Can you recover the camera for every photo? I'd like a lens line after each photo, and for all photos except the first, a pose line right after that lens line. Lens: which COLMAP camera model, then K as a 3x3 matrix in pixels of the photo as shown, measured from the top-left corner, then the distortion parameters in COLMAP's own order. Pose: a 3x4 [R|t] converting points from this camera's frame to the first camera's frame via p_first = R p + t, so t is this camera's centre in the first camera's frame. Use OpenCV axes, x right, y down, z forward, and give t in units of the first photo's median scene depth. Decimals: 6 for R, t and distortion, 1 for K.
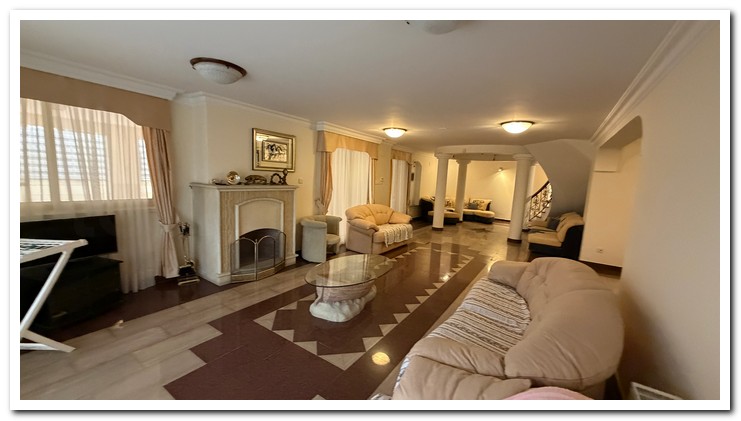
lens RADIAL K [[278.0, 0, 371.0], [0, 278.0, 211.5], [0, 0, 1]] dist [-0.000444, -0.000134]
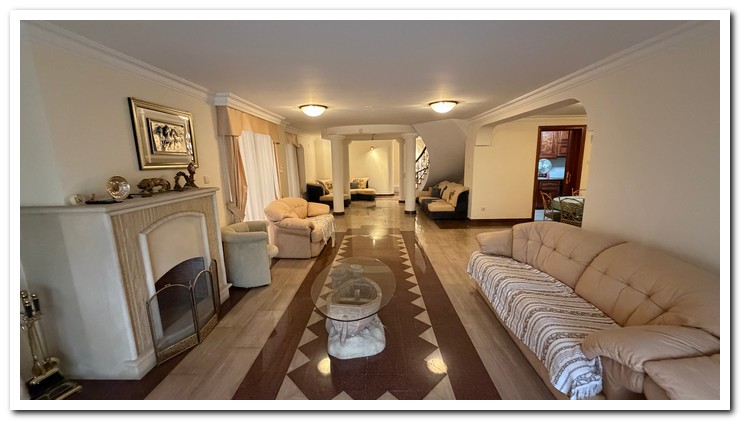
lens RADIAL K [[278.0, 0, 369.5], [0, 278.0, 210.9], [0, 0, 1]] dist [-0.000444, -0.000134]
pose [[0.847031, -0.166244, 0.504878, -0.304603], [0.134609, 0.985959, 0.098819, -0.052701], [-0.514217, -0.015741, 0.857516, 0.223510]]
